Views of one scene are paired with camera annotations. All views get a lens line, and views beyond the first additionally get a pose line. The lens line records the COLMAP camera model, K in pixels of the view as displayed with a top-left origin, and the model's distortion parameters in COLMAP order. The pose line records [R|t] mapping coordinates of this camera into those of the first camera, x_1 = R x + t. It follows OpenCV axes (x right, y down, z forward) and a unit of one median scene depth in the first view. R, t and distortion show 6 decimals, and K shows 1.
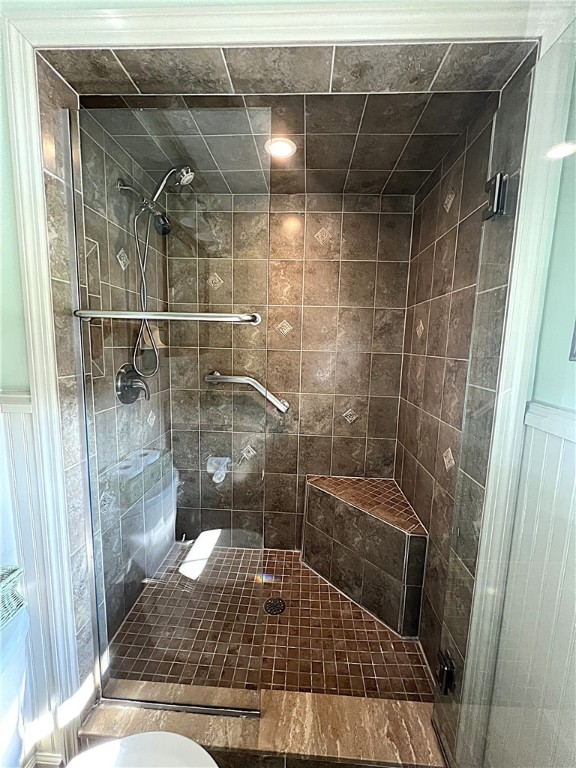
lens RADIAL K [[308.3, 0, 287.7], [0, 308.3, 383.0], [0, 0, 1]] dist [-0.000702, -0.000360]
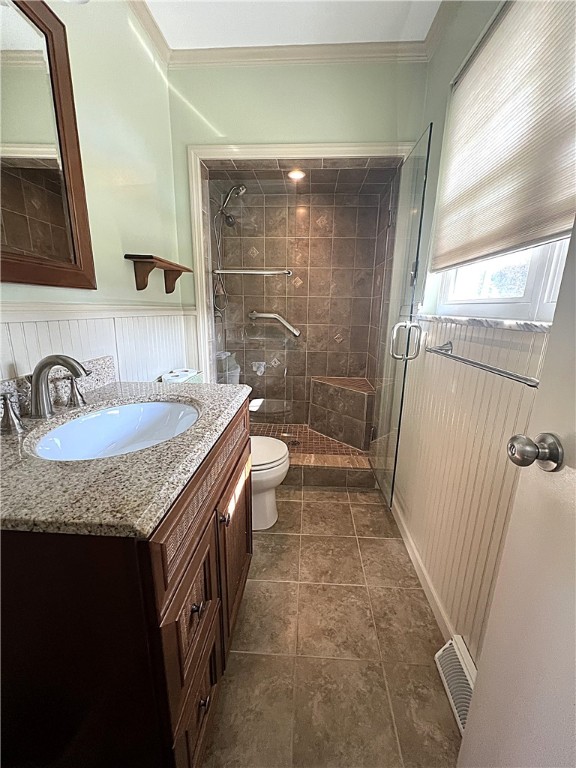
lens RADIAL K [[308.3, 0, 291.0], [0, 308.3, 384.2], [0, 0, 1]] dist [-0.000702, -0.000360]
pose [[0.999945, -0.009481, -0.004376, -0.042612], [0.009917, 0.993469, 0.113674, 0.165493], [0.003270, -0.113711, 0.993508, -0.646158]]
